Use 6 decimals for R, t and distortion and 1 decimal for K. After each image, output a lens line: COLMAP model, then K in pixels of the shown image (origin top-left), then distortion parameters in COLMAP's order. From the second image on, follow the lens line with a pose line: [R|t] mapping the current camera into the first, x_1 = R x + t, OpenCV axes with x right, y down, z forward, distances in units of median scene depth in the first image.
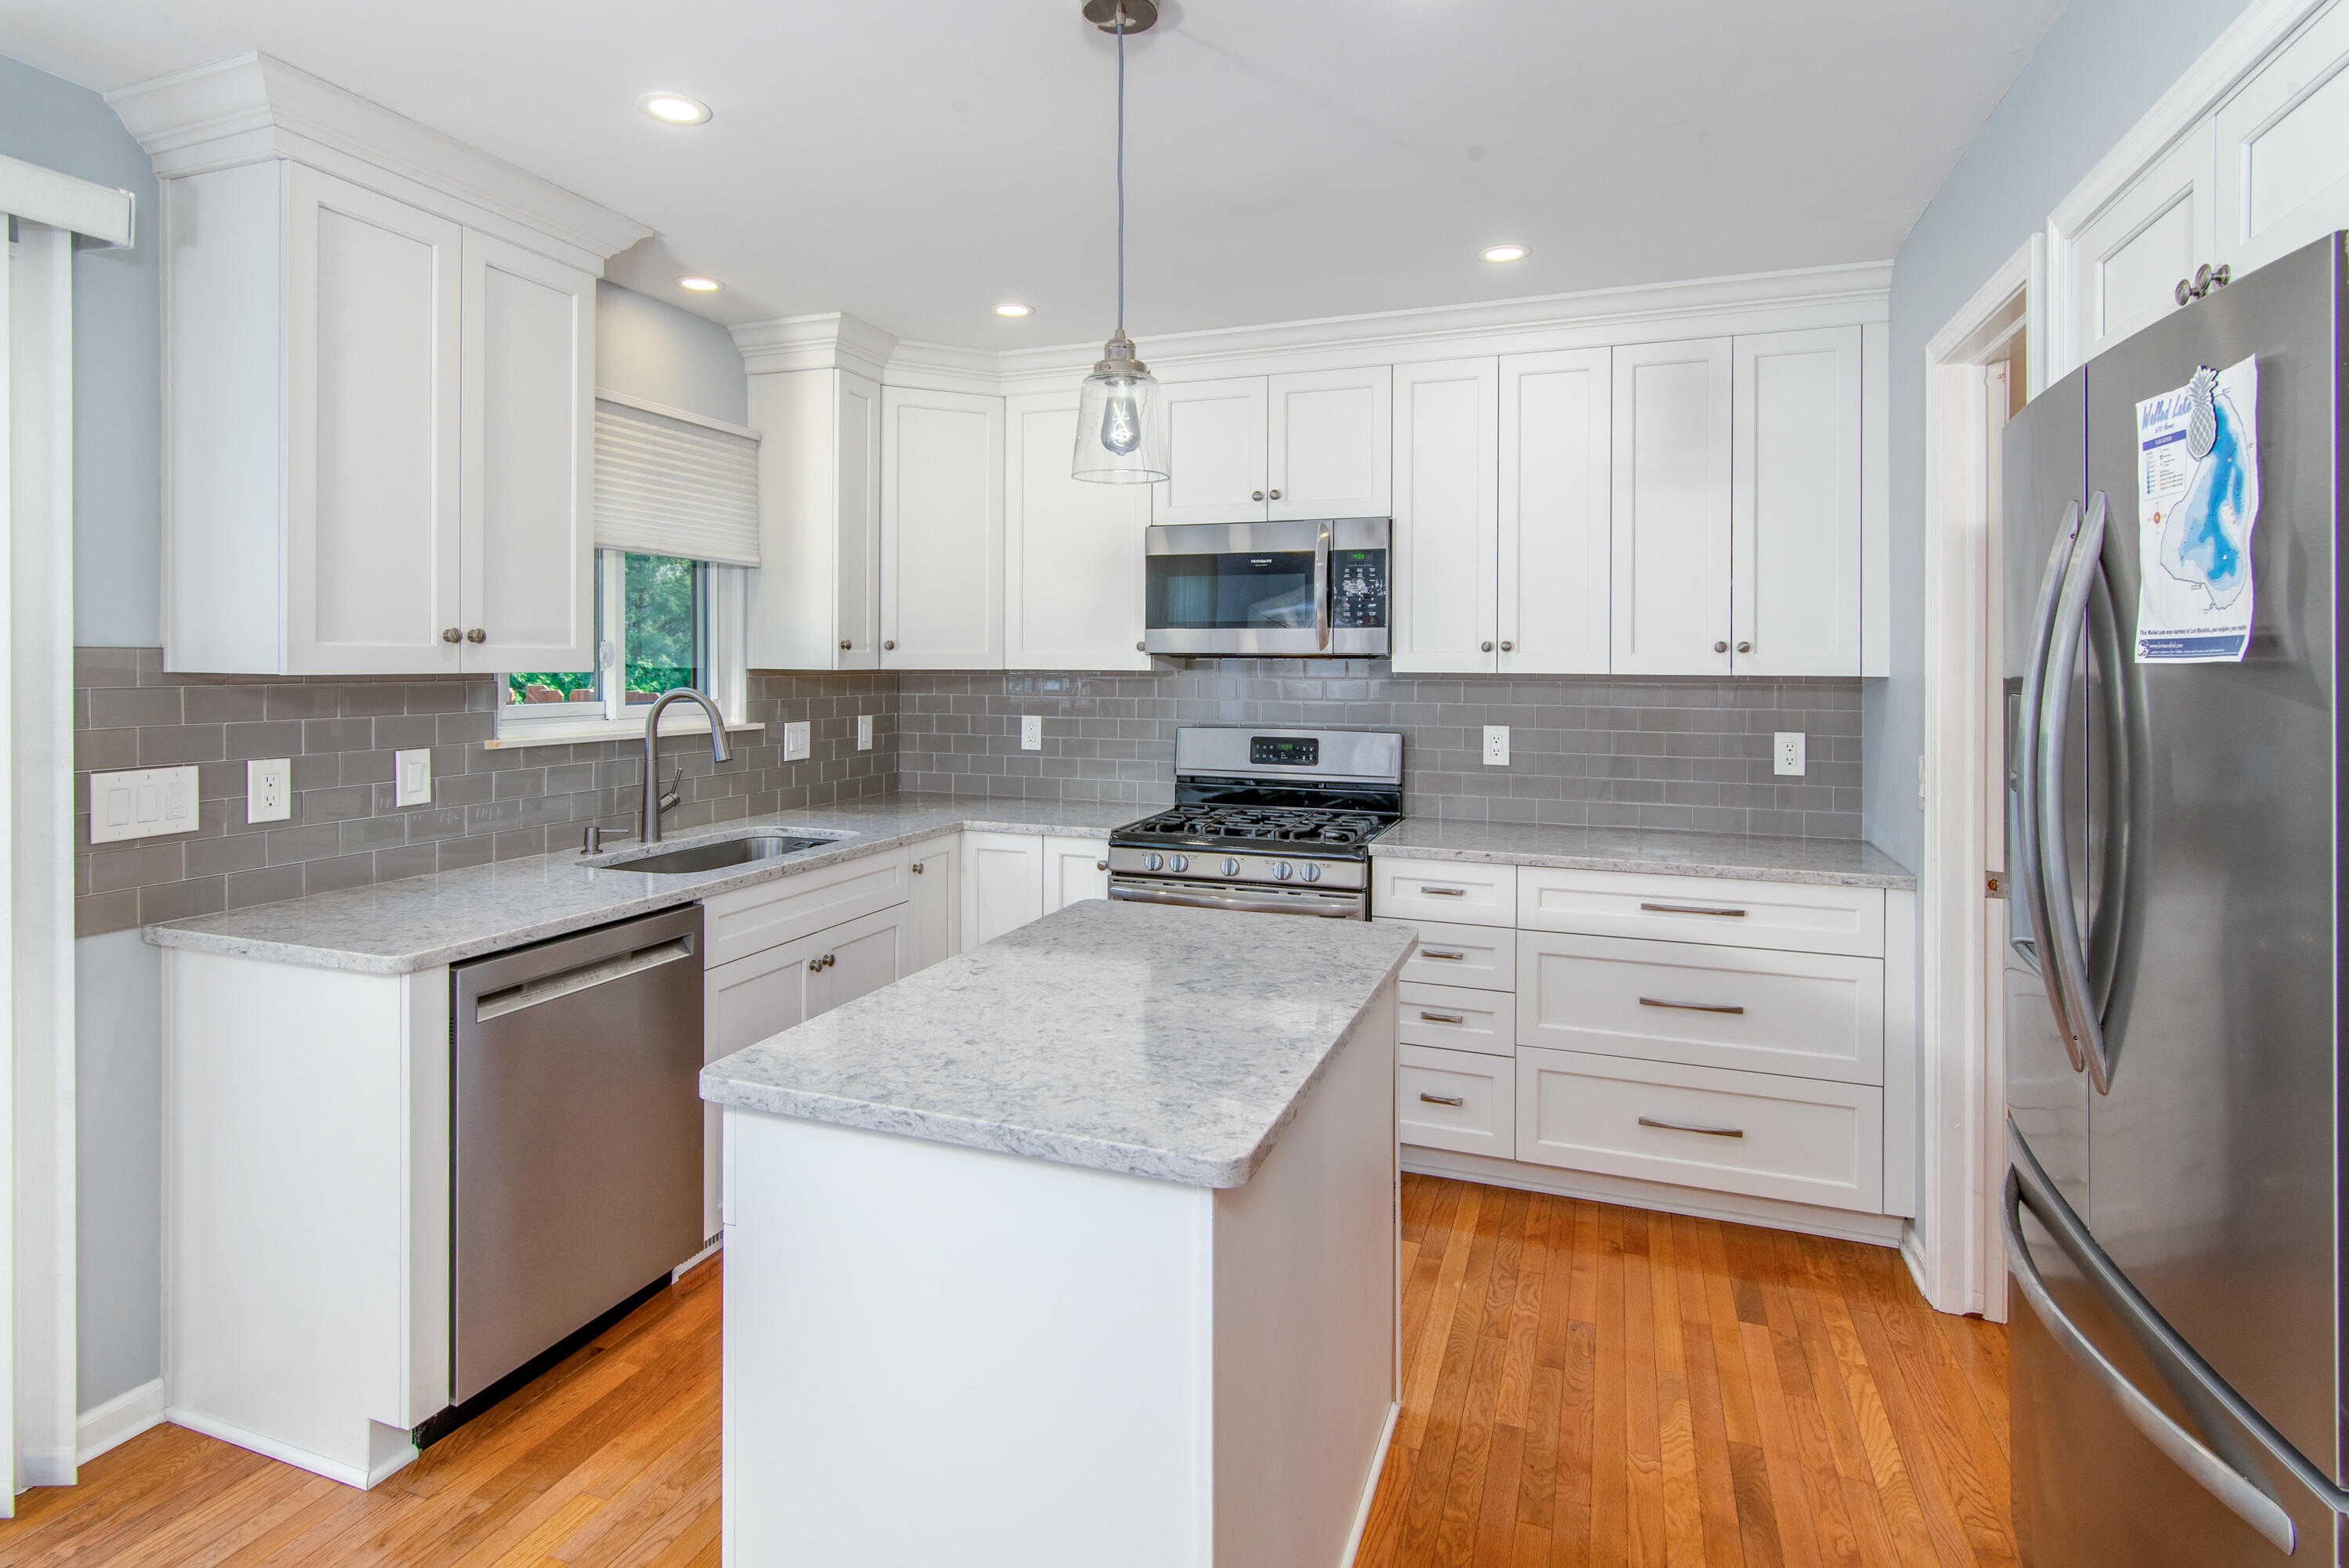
lens RADIAL K [[1114.0, 0, 1174.5], [0, 1114.0, 784.0], [0, 0, 1]] dist [-0.031908, 0.000046]
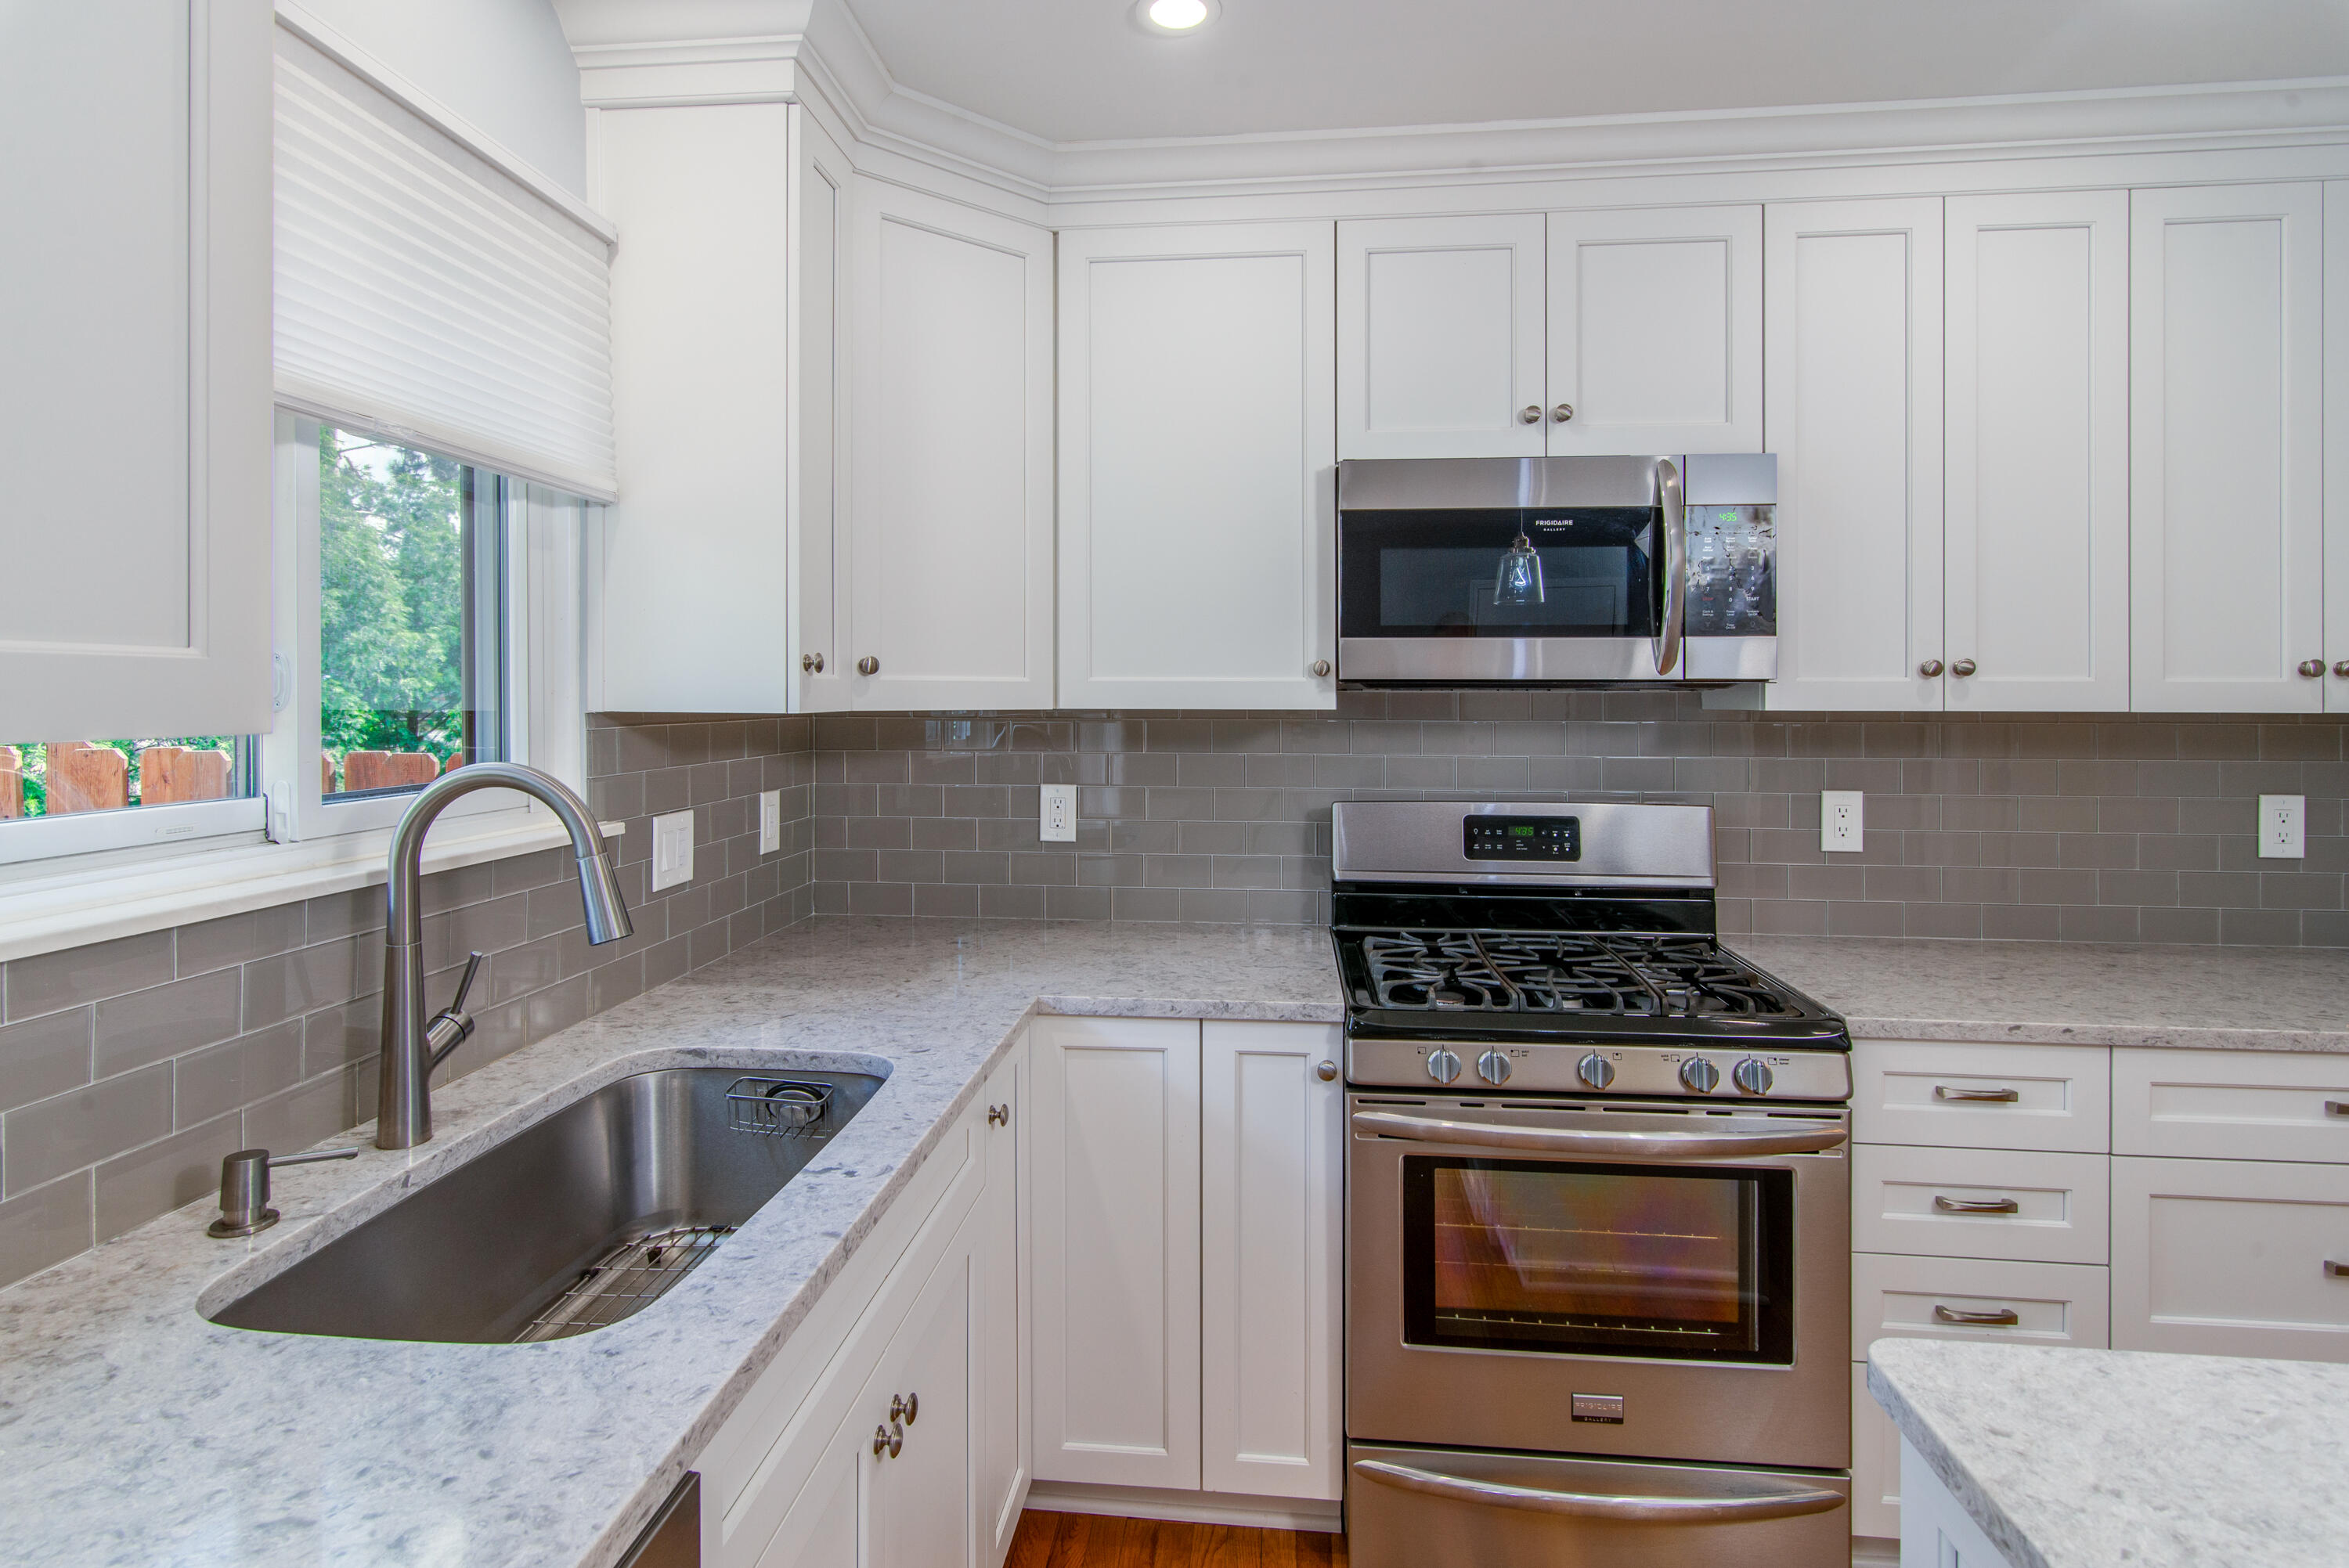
lens RADIAL K [[1176.8, 0, 1173.6], [0, 1176.8, 766.9], [0, 0, 1]] dist [-0.000171, -0.000108]
pose [[0.969668, -0.017600, 0.243790, -0.264955], [0.028577, 0.998727, -0.041563, -0.051003], [-0.242748, 0.047269, 0.968937, 0.445442]]
